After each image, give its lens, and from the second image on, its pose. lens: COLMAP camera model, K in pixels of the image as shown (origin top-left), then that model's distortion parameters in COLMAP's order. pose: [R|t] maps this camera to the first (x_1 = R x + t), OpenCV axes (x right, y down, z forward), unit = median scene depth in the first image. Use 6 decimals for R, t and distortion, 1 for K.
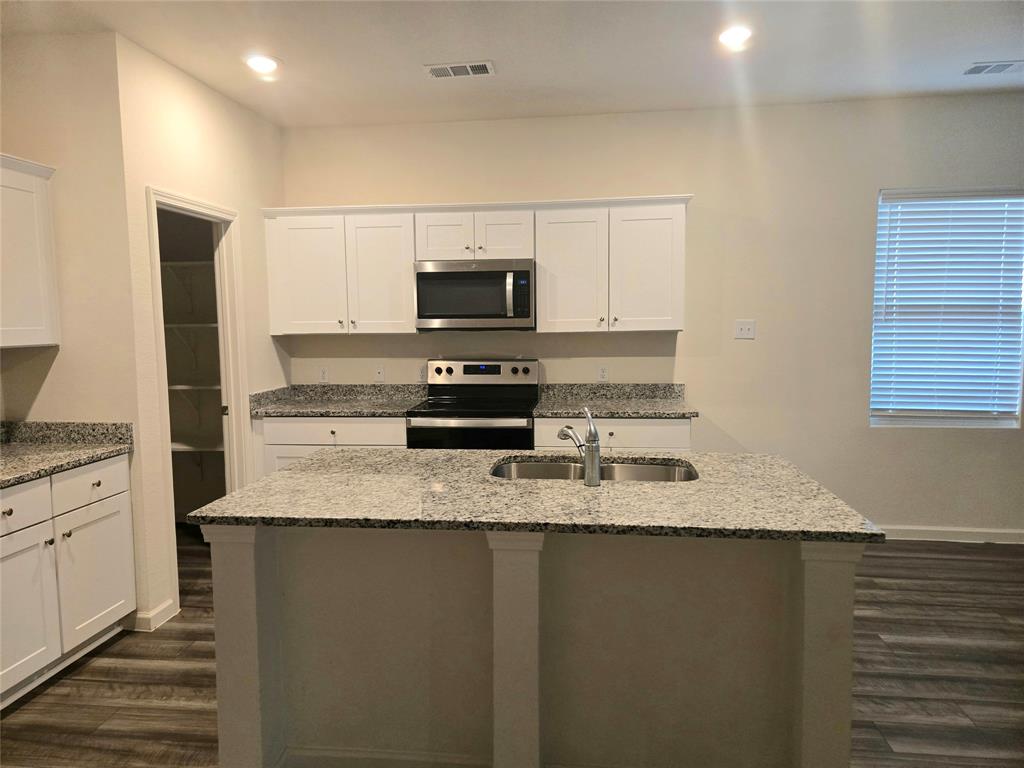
lens RADIAL K [[685.3, 0, 508.6], [0, 685.3, 381.6], [0, 0, 1]] dist [0.065397, -0.057737]
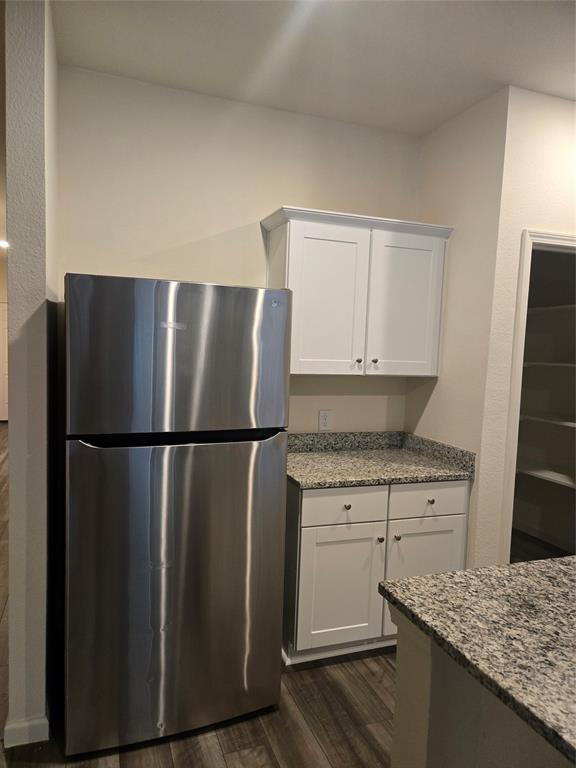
lens RADIAL K [[514.0, 0, 283.5], [0, 514.0, 389.4], [0, 0, 1]] dist [0.065397, -0.057737]
pose [[0.453936, 0.099271, -0.885487, 0.024298], [-0.120998, 0.991437, 0.049120, -0.041948], [0.882780, 0.084845, 0.462061, 0.354663]]
